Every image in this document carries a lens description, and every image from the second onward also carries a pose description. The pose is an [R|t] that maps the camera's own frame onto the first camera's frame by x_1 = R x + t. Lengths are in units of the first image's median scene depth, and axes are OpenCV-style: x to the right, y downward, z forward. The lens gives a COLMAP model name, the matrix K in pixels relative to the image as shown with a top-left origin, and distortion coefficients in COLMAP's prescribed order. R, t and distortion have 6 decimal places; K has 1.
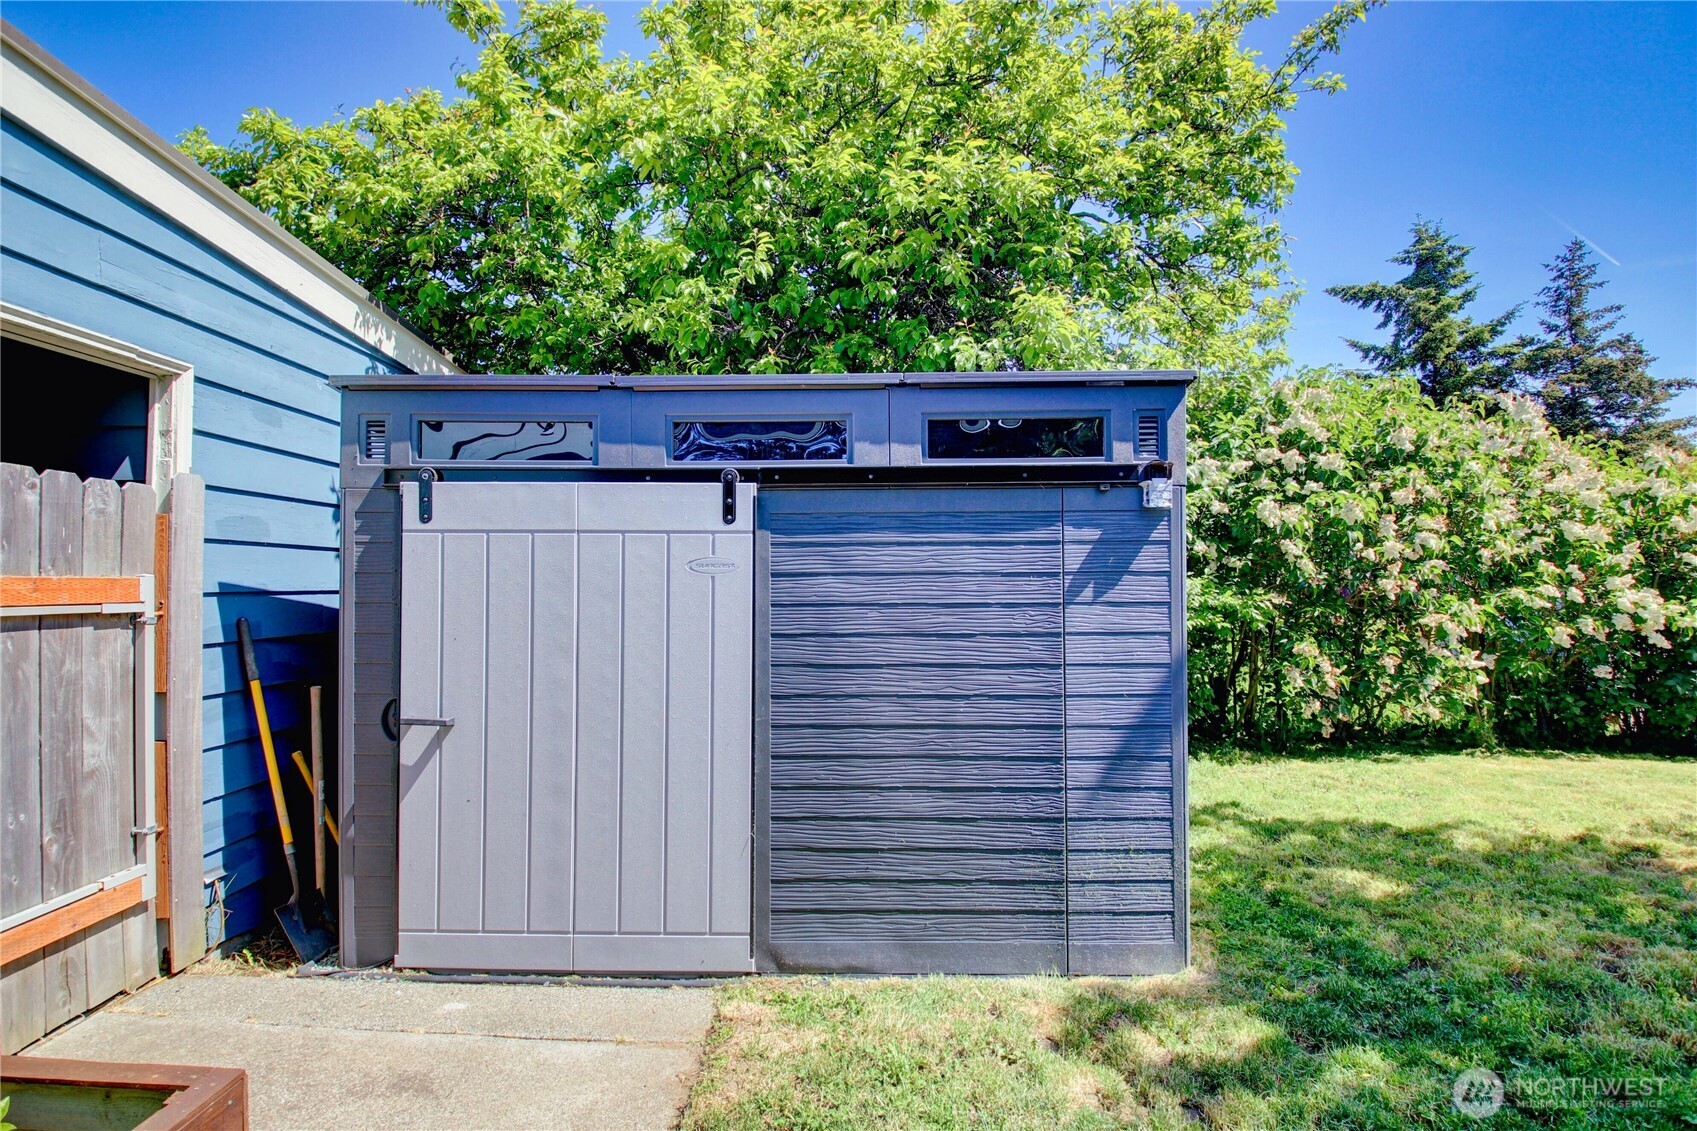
lens RADIAL K [[800.4, 0, 847.9], [0, 800.4, 575.4], [0, 0, 1]] dist [-0.006143, -0.012030]
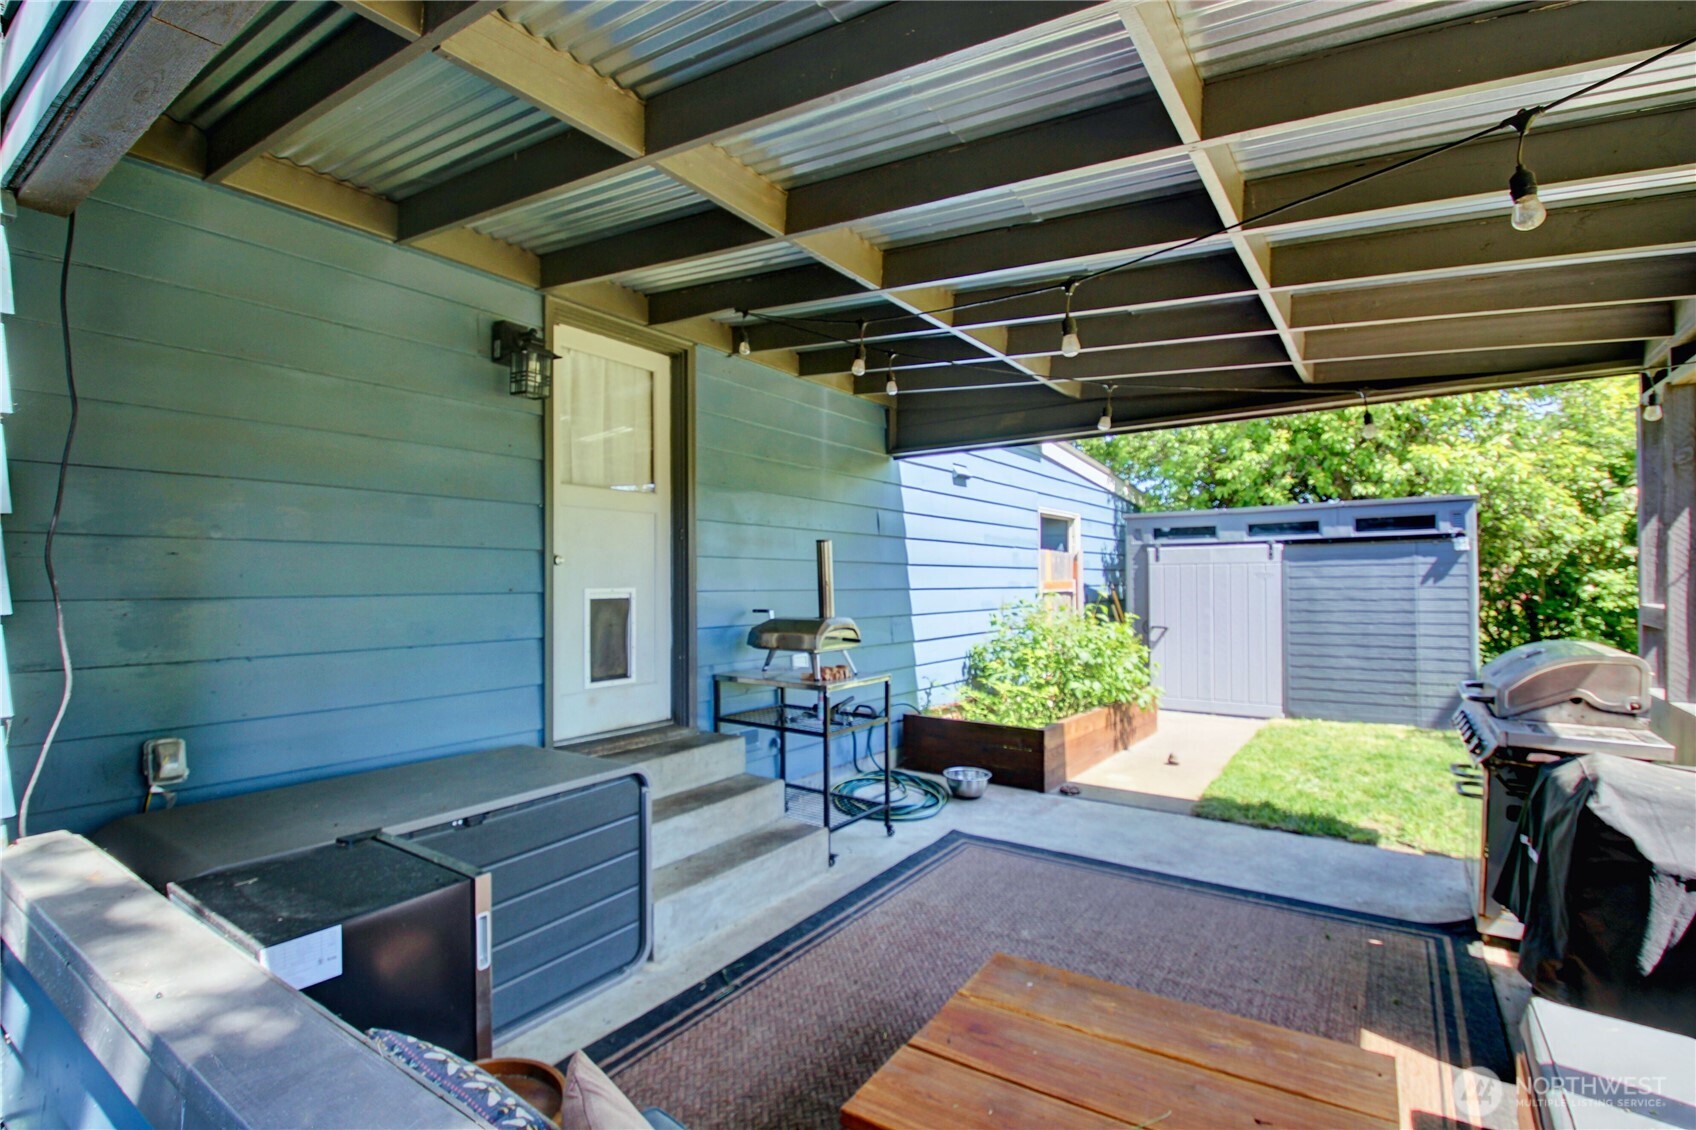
lens RADIAL K [[799.9, 0, 843.3], [0, 799.9, 574.8], [0, 0, 1]] dist [-0.006143, -0.012030]
pose [[0.814503, -0.014802, -0.579971, 0.248997], [0.014818, 0.999879, -0.004707, -0.021444], [0.579970, -0.004760, 0.814624, -2.144037]]
